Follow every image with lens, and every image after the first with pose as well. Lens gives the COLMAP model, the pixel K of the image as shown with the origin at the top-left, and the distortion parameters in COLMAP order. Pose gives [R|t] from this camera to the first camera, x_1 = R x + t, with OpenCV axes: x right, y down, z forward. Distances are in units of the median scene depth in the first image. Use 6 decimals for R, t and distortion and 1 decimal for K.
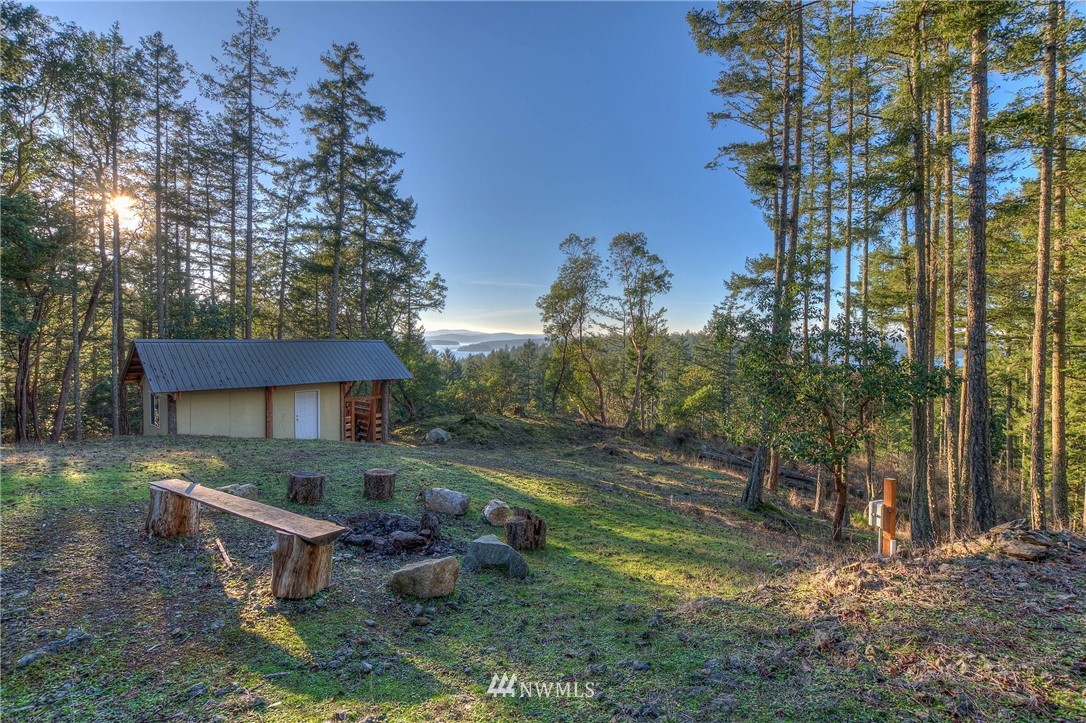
lens RADIAL K [[509.4, 0, 541.6], [0, 509.4, 358.1], [0, 0, 1]] dist [-0.002277, 0.000252]
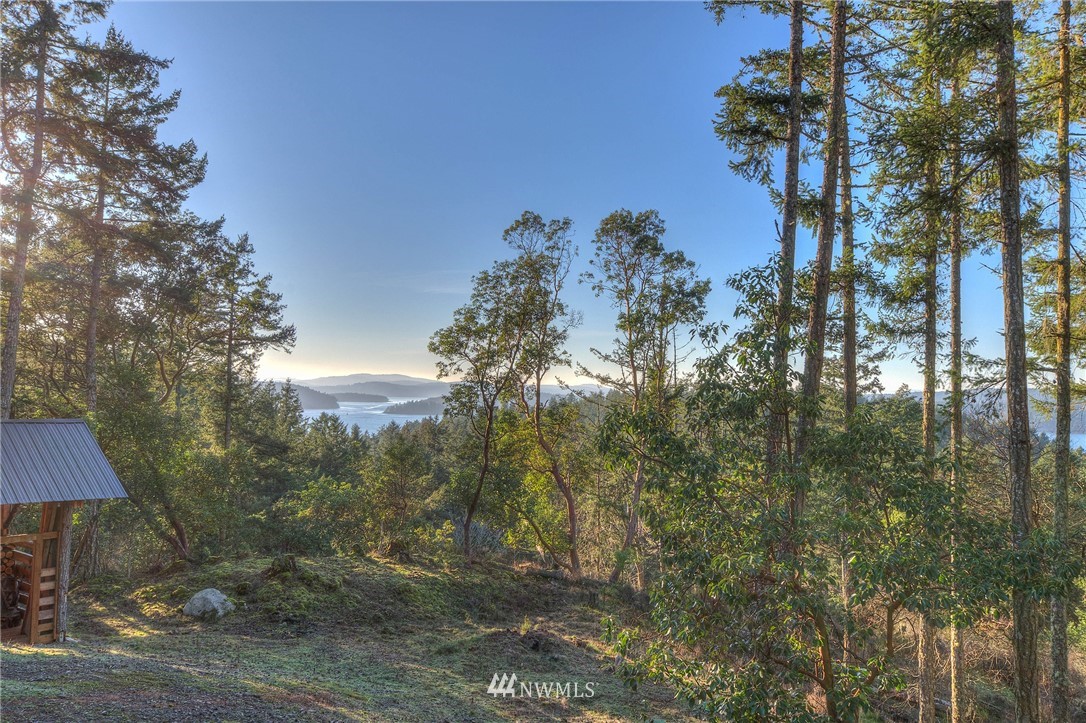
lens RADIAL K [[926.8, 0, 541.5], [0, 926.8, 361.1], [0, 0, 1]] dist [0.028742, 0.000811]
pose [[0.999929, 0.011154, 0.004130, 0.080743], [-0.010825, 0.997307, -0.072531, -0.016968], [-0.004928, 0.072481, 0.997358, 0.036777]]
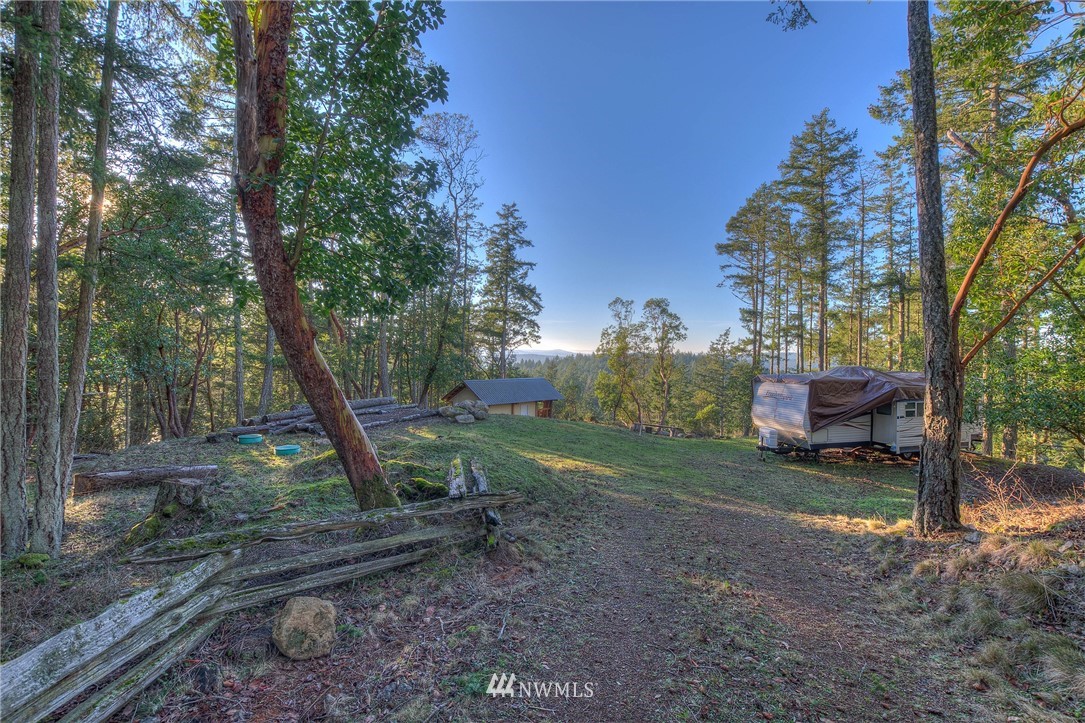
lens RADIAL K [[508.9, 0, 544.3], [0, 508.9, 363.4], [0, 0, 1]] dist [-0.002277, 0.000252]
pose [[0.999566, 0.014101, 0.025854, -0.200230], [-0.013598, 0.999717, -0.019525, -0.029193], [-0.026122, 0.019165, 0.999475, -0.474317]]
